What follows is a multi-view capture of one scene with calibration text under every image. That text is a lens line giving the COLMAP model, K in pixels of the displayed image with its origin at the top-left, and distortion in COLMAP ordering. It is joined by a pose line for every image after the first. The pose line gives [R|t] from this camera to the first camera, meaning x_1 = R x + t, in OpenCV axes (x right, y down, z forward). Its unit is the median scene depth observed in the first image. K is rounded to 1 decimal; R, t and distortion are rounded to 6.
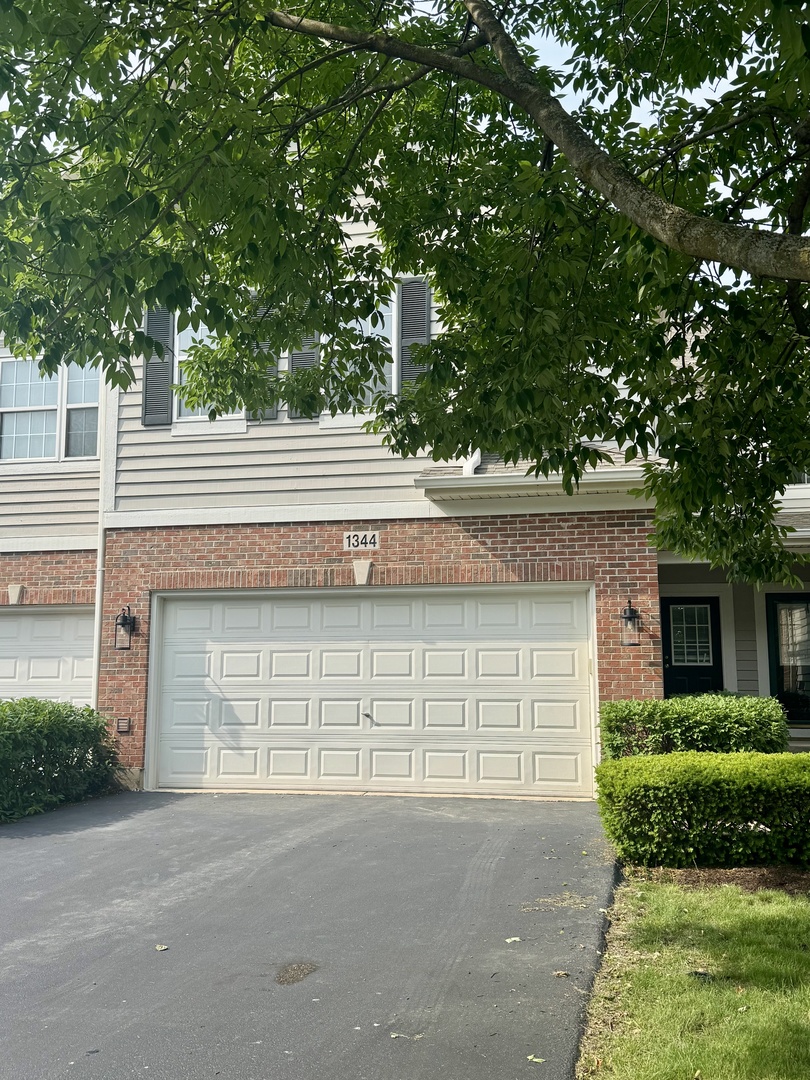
lens RADIAL K [[1067.0, 0, 403.7], [0, 1067.0, 537.4], [0, 0, 1]] dist [0.130222, 0.000000]
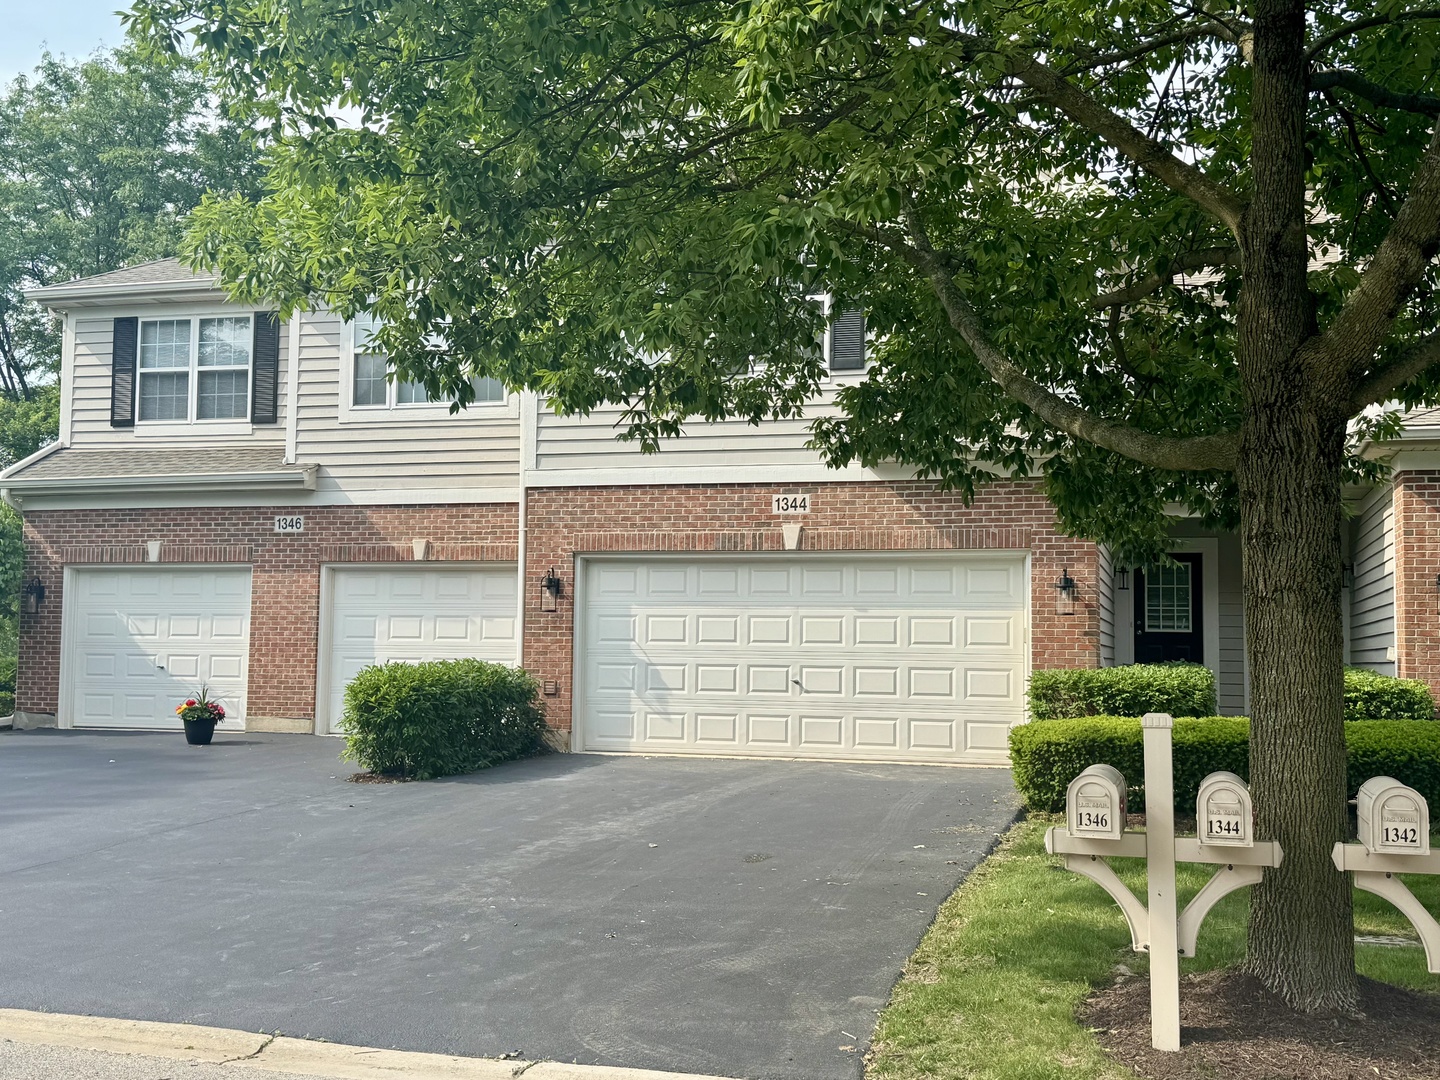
lens RADIAL K [[1598.1, 0, 719.1], [0, 1598.1, 544.1], [0, 0, 1]] dist [0.116835, 0.000000]
pose [[0.997574, 0.006407, -0.069317, -0.004020], [-0.001433, 0.997434, 0.071575, -0.065414], [0.069598, -0.071302, 0.995024, -0.459164]]
